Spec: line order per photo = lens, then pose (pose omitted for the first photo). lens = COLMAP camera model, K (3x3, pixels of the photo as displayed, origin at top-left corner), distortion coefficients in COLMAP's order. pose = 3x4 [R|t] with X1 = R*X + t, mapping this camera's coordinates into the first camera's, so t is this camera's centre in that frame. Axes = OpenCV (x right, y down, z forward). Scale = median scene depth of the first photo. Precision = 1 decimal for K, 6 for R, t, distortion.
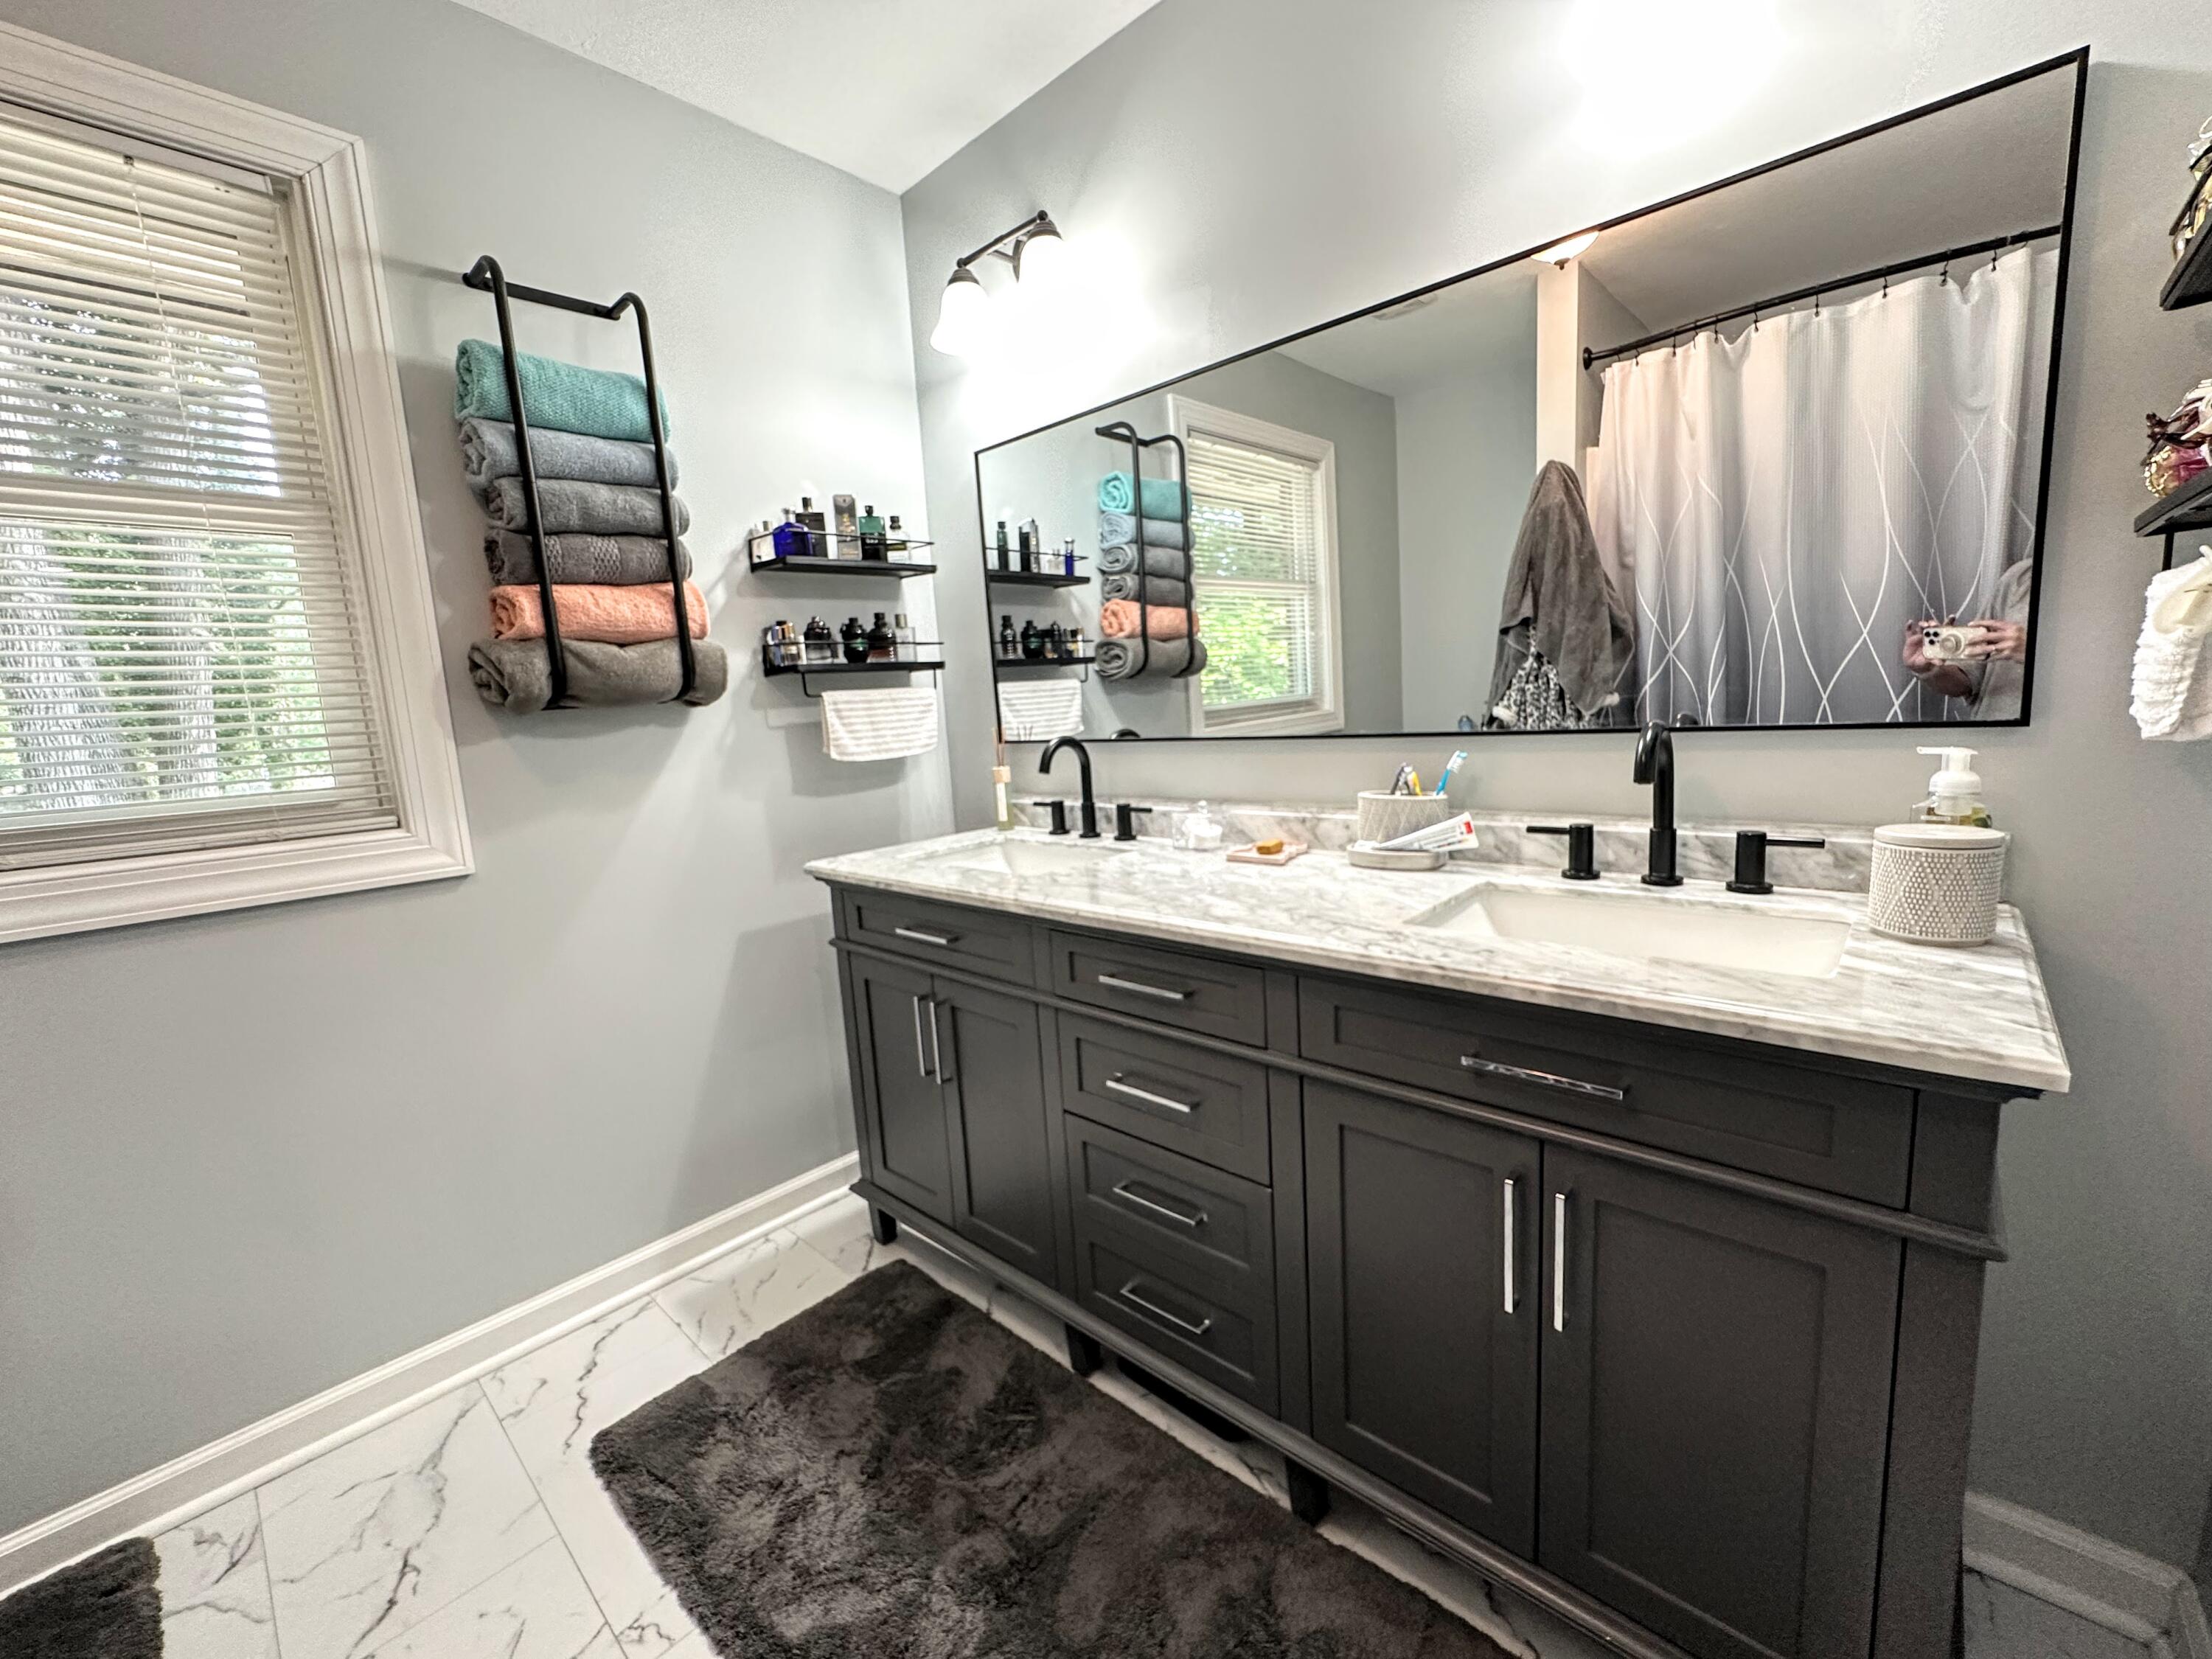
lens RADIAL K [[885.2, 0, 1100.0], [0, 885.2, 822.6], [0, 0, 1]] dist [-0.009782, 0.002009]
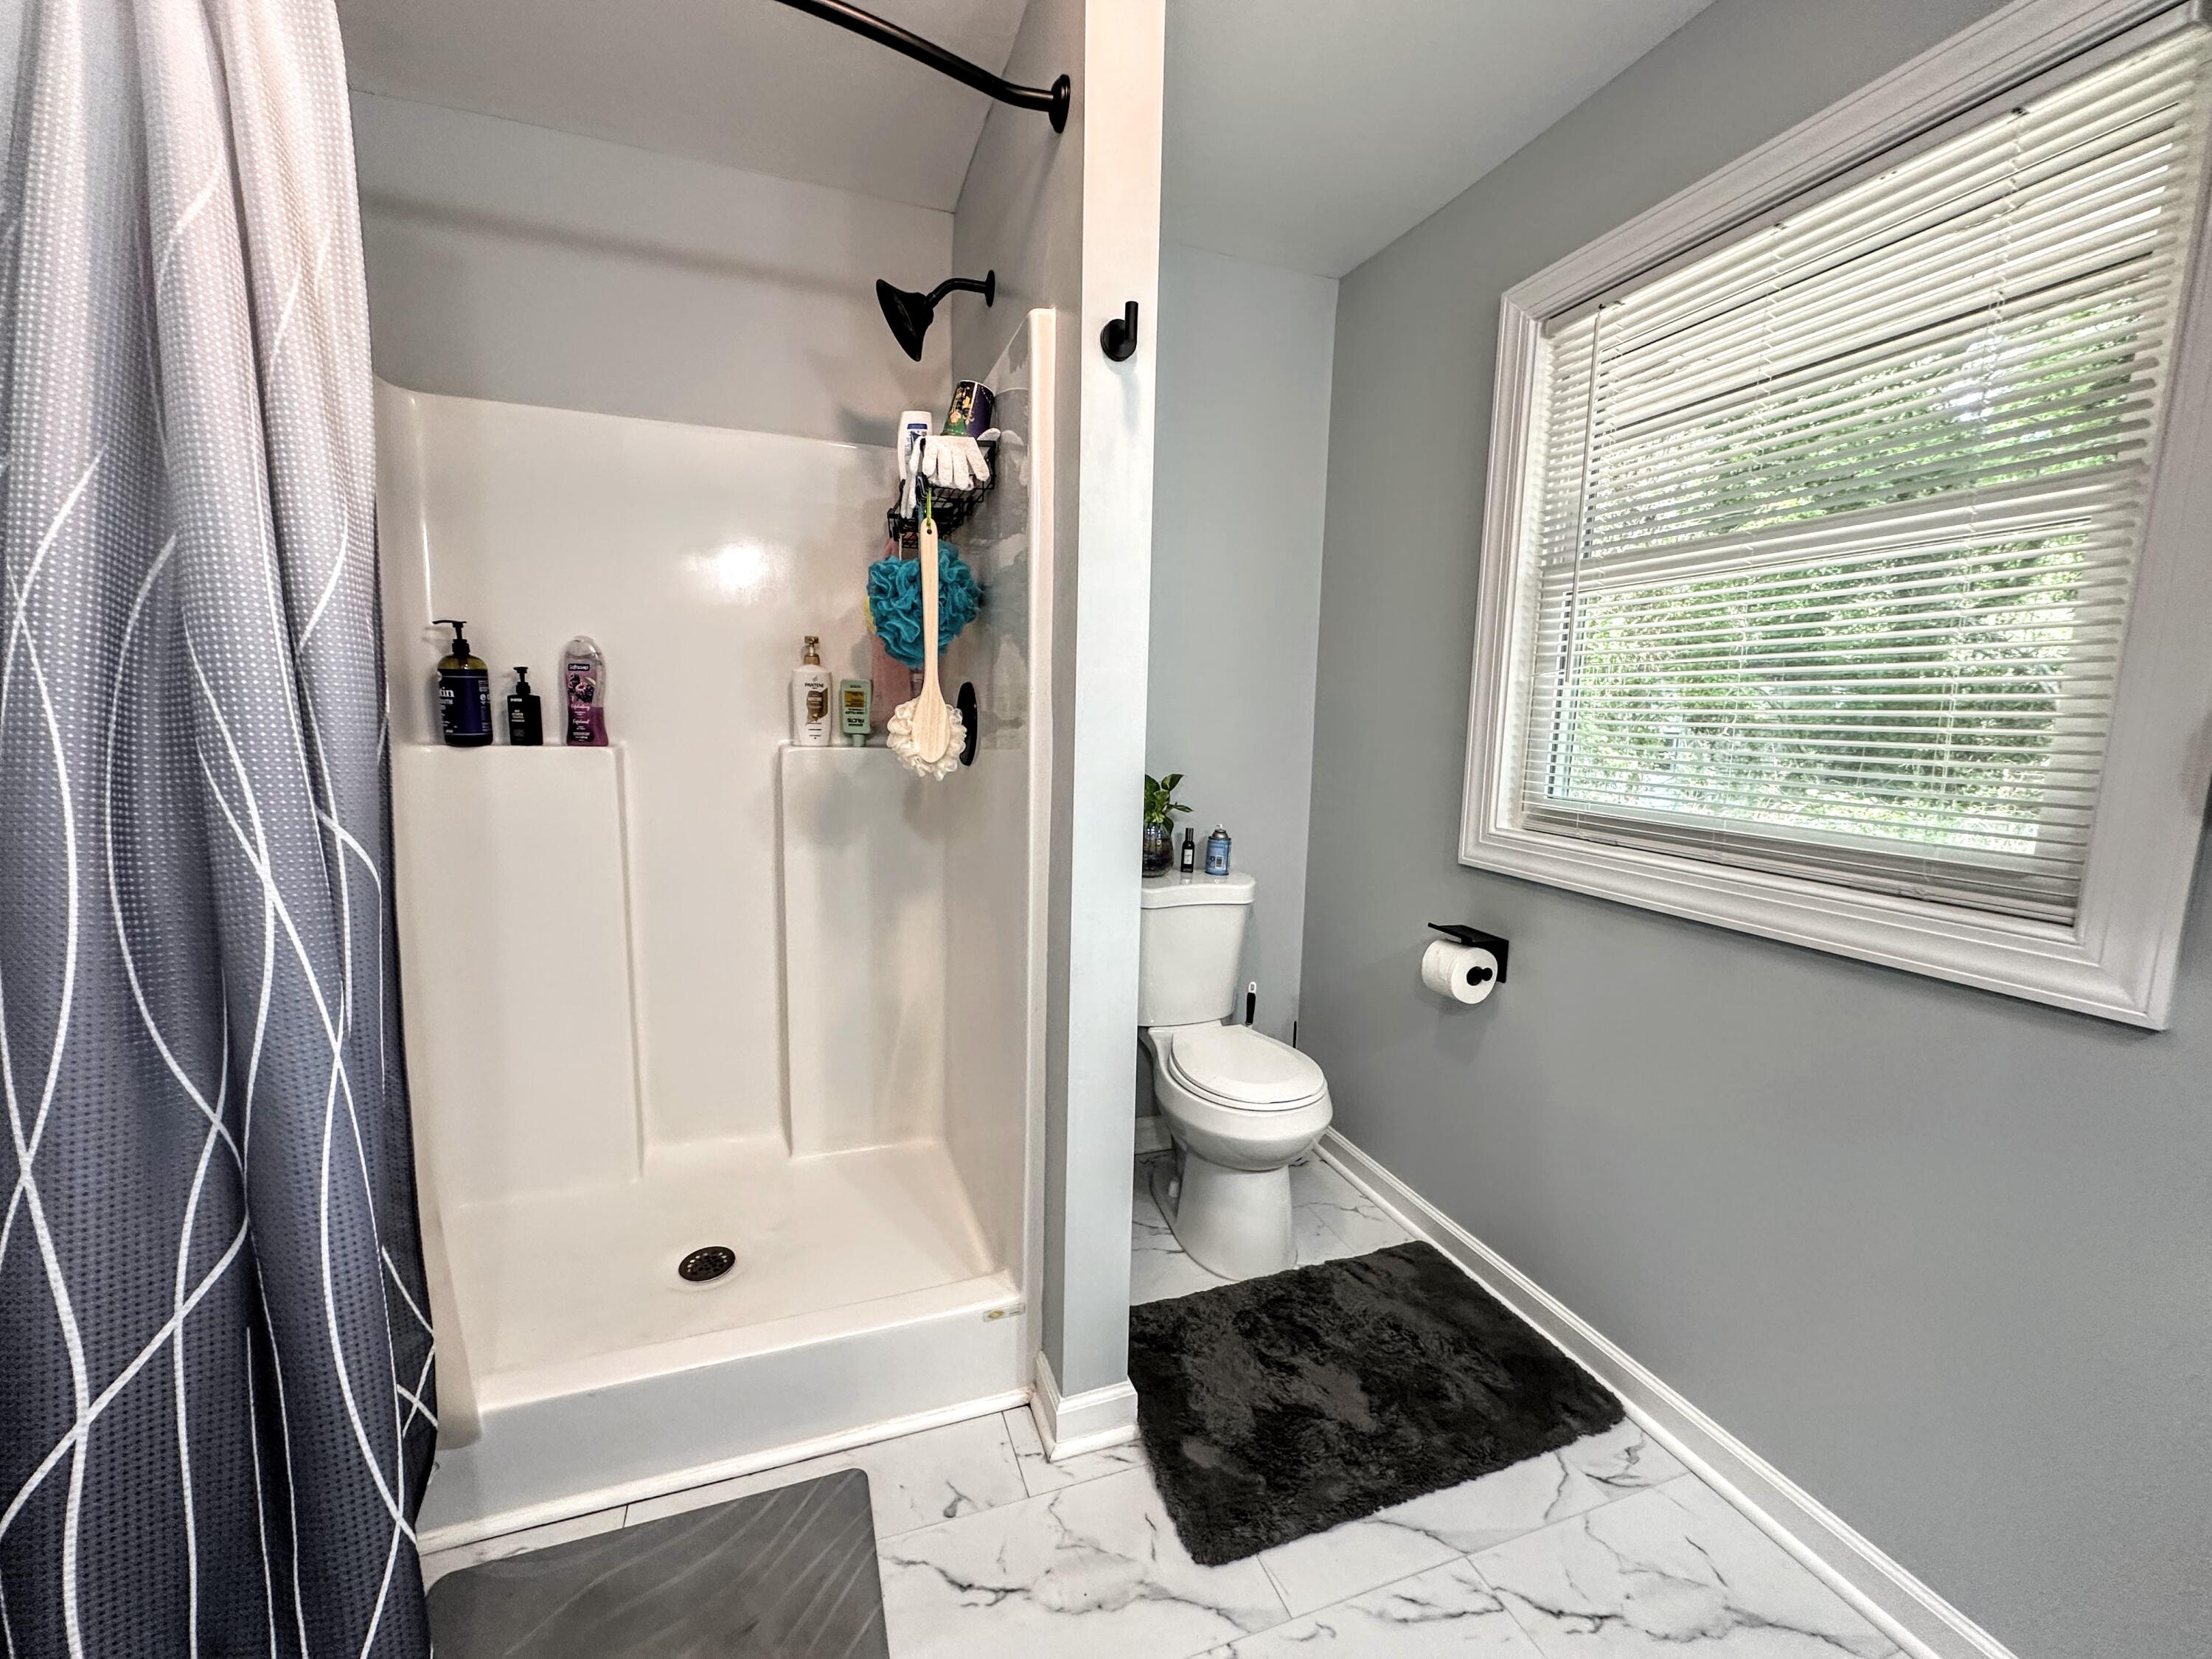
lens RADIAL K [[885.2, 0, 1095.6], [0, 885.2, 829.3], [0, 0, 1]] dist [-0.009782, 0.002009]
pose [[-0.459693, 0.161791, -0.873216, 0.183532], [-0.116667, 0.963741, 0.239981, -0.173295], [0.880381, 0.212194, -0.424149, 0.715105]]
